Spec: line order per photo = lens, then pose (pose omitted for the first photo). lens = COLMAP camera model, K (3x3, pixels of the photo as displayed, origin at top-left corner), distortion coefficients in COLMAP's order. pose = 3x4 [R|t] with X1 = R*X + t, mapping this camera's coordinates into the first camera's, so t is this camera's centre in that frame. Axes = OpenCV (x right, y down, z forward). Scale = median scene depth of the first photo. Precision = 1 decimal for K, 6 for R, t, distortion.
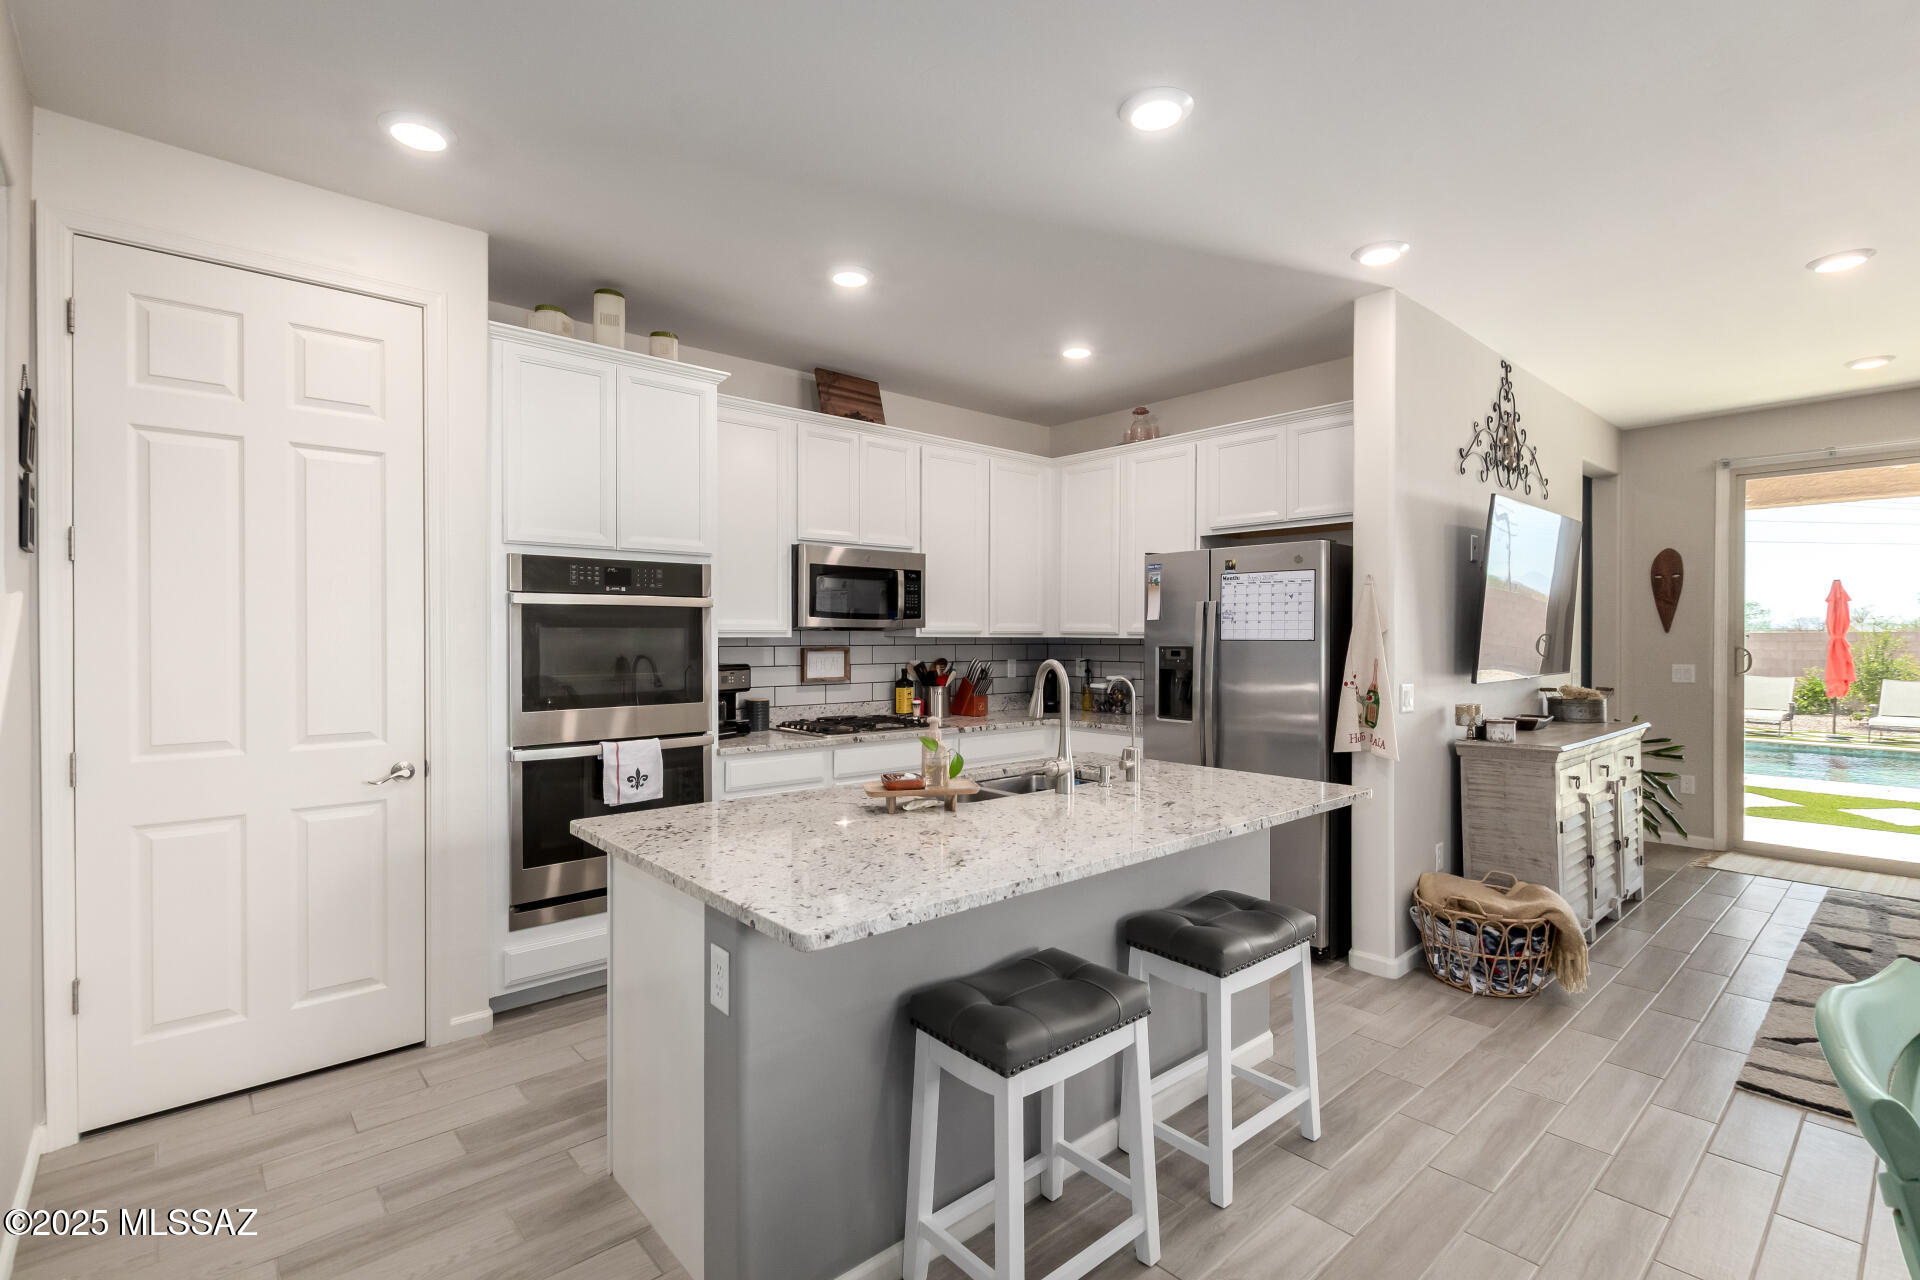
lens RADIAL K [[883.8, 0, 921.1], [0, 883.8, 635.9], [0, 0, 1]] dist [0.006570, -0.002890]
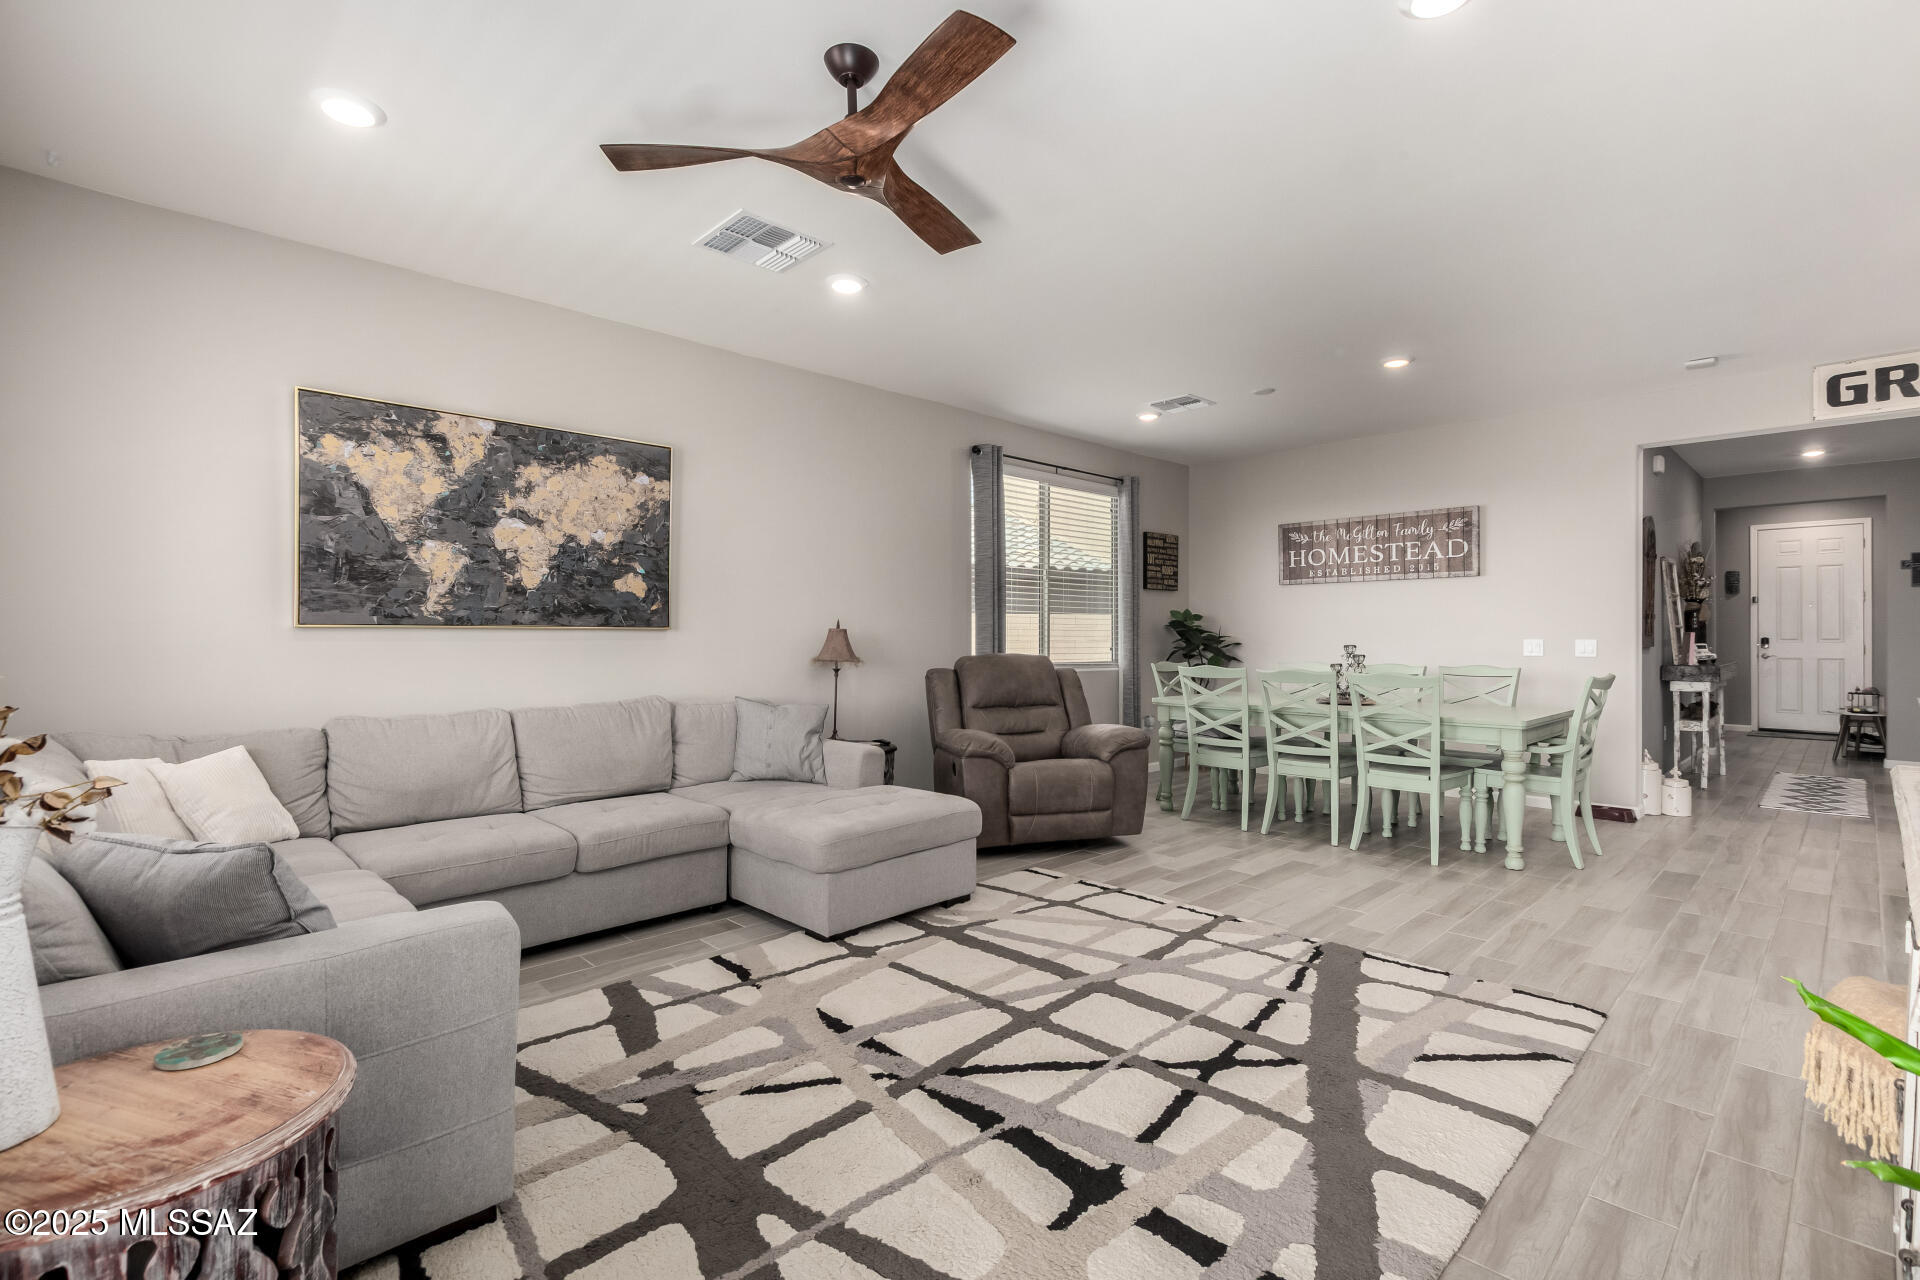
lens RADIAL K [[883.8, 0, 934.6], [0, 883.8, 635.7], [0, 0, 1]] dist [0.006570, -0.002890]
pose [[-0.998390, 0.000470, -0.056716, 1.150714], [0.000443, 1.000000, 0.000486, 0.042081], [0.056716, 0.000460, -0.998390, 1.300579]]
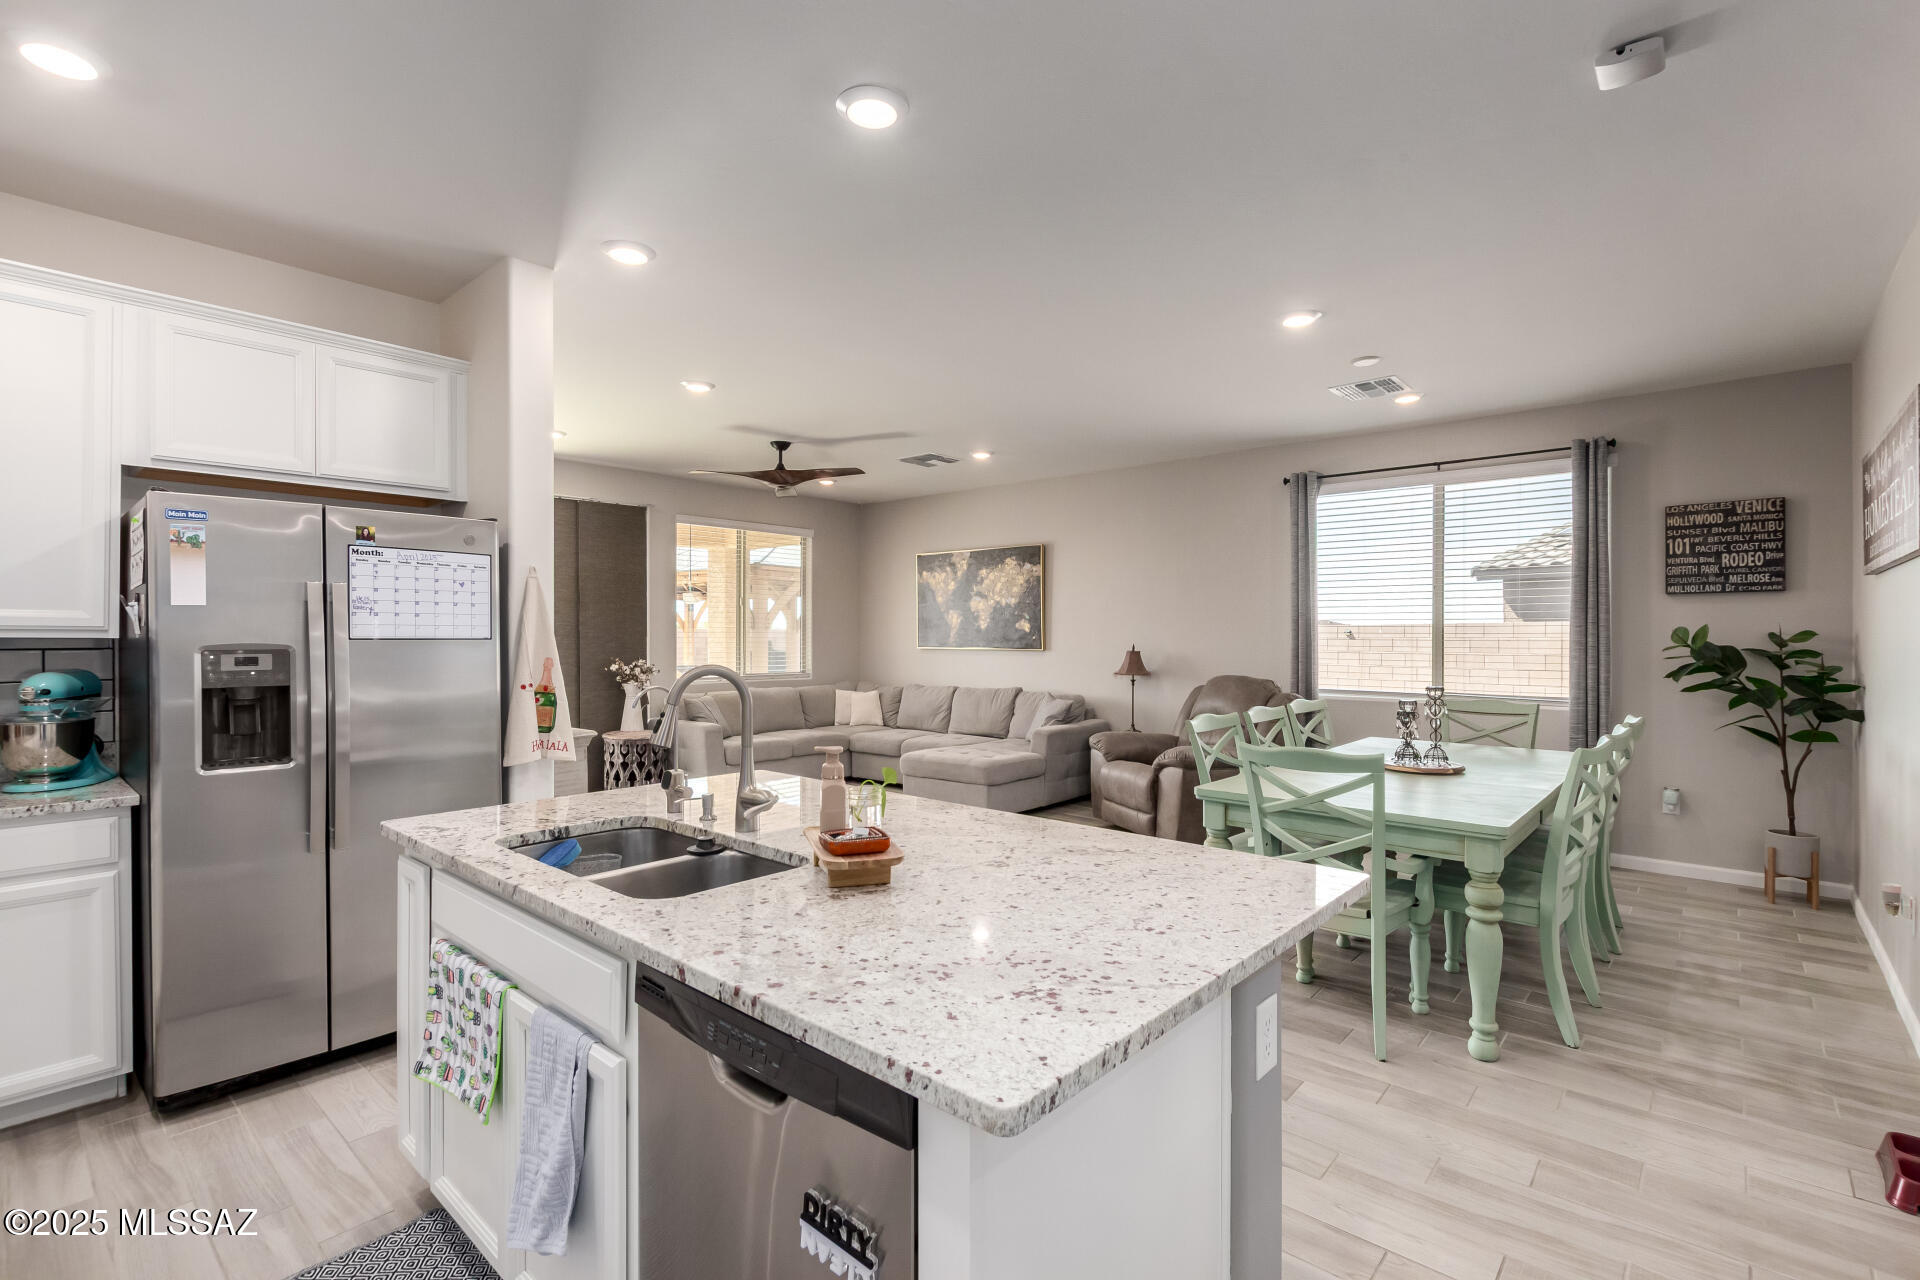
lens RADIAL K [[883.8, 0, 997.2], [0, 883.8, 645.4], [0, 0, 1]] dist [0.006570, -0.002890]
pose [[-0.161948, -0.011871, 0.986728, -0.428503], [0.000322, 0.999927, 0.012082, 0.001719], [-0.986799, 0.002274, -0.161933, 0.586917]]
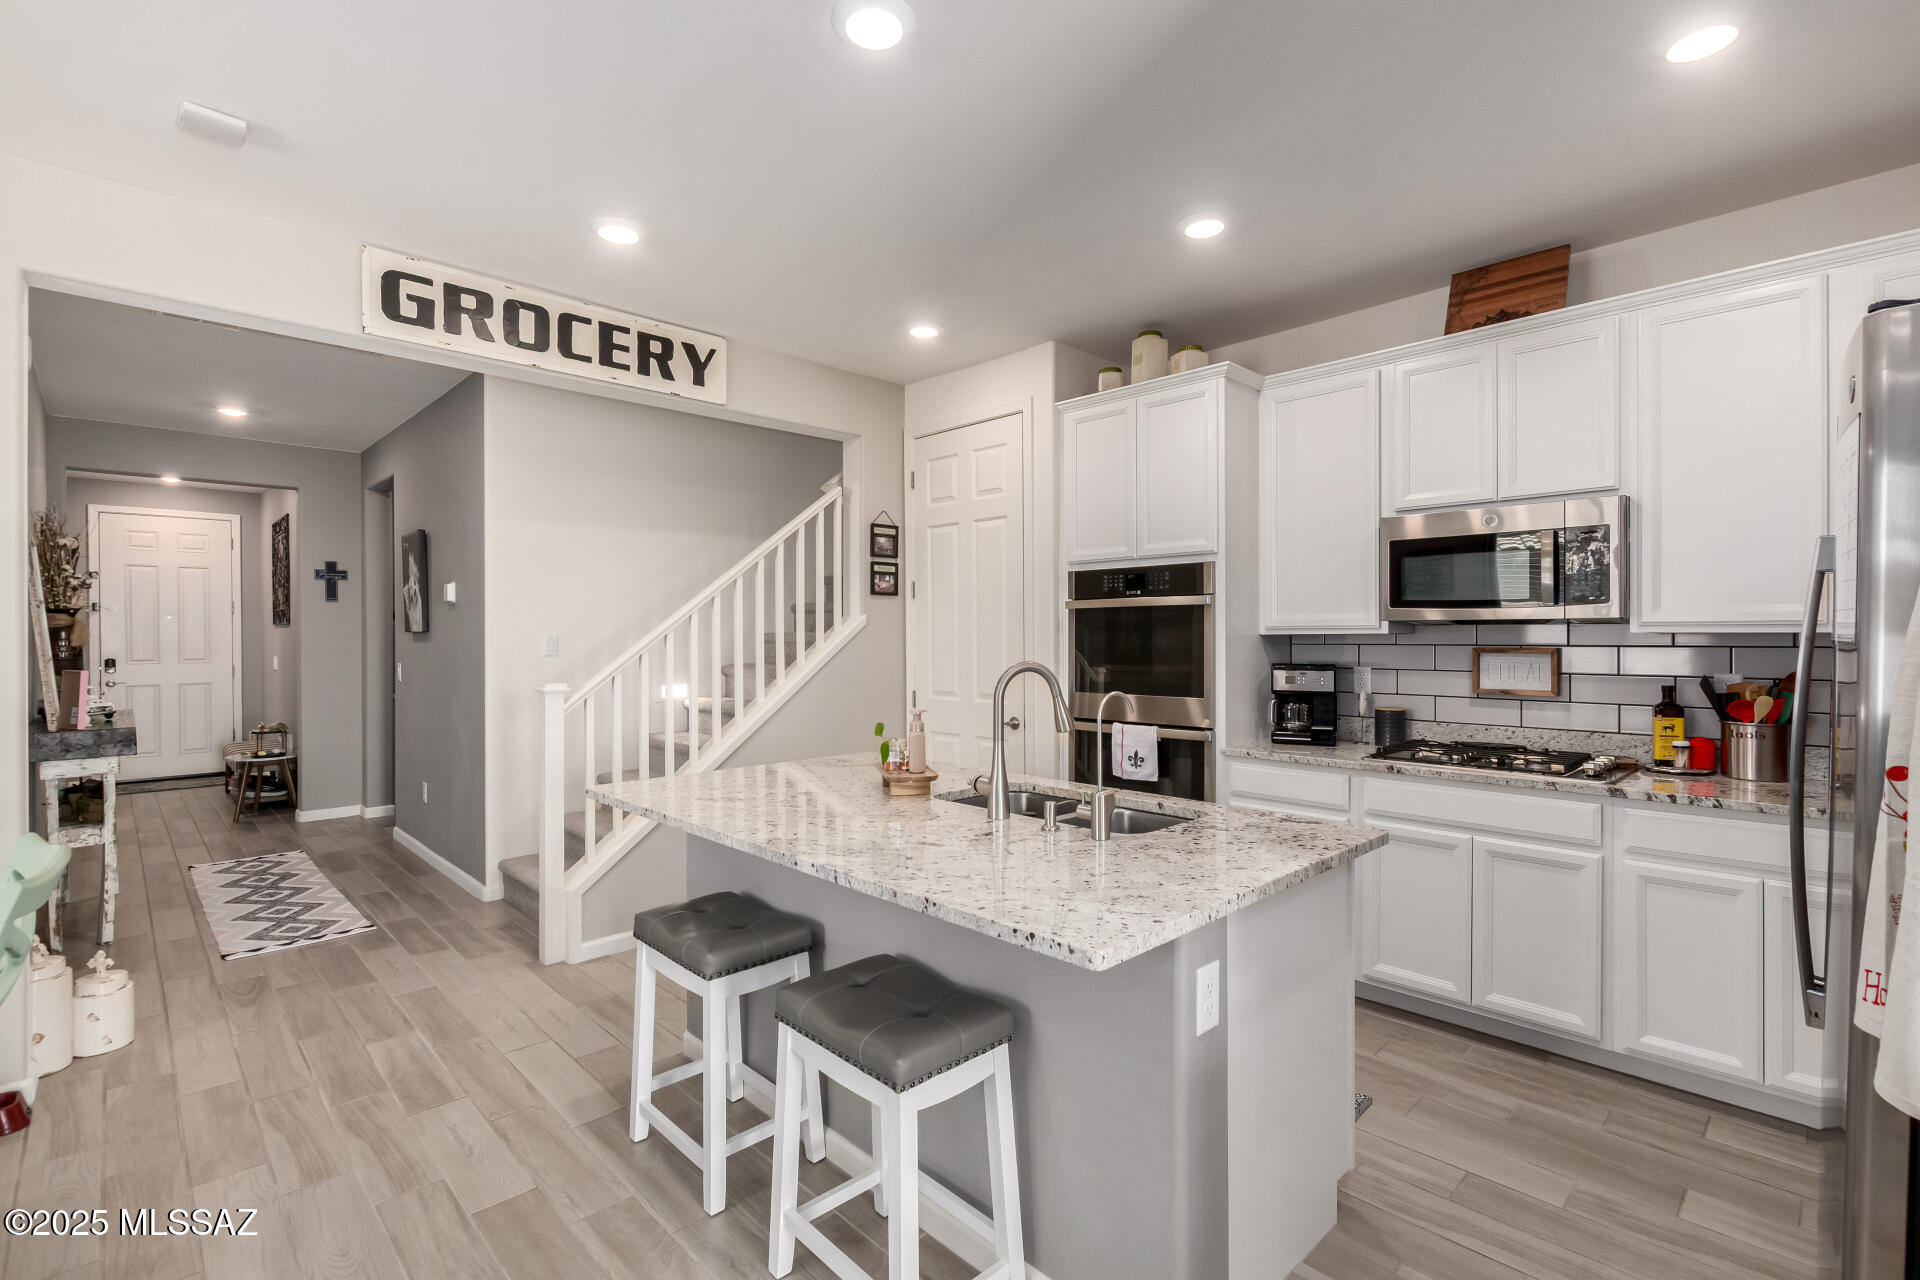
lens RADIAL K [[883.8, 0, 1006.2], [0, 883.8, 638.3], [0, 0, 1]] dist [0.006570, -0.002890]
pose [[0.087786, 0.004874, -0.996127, 0.649892], [0.002315, 0.999984, 0.005097, 0.000485], [0.996137, -0.002754, 0.087774, 0.602448]]
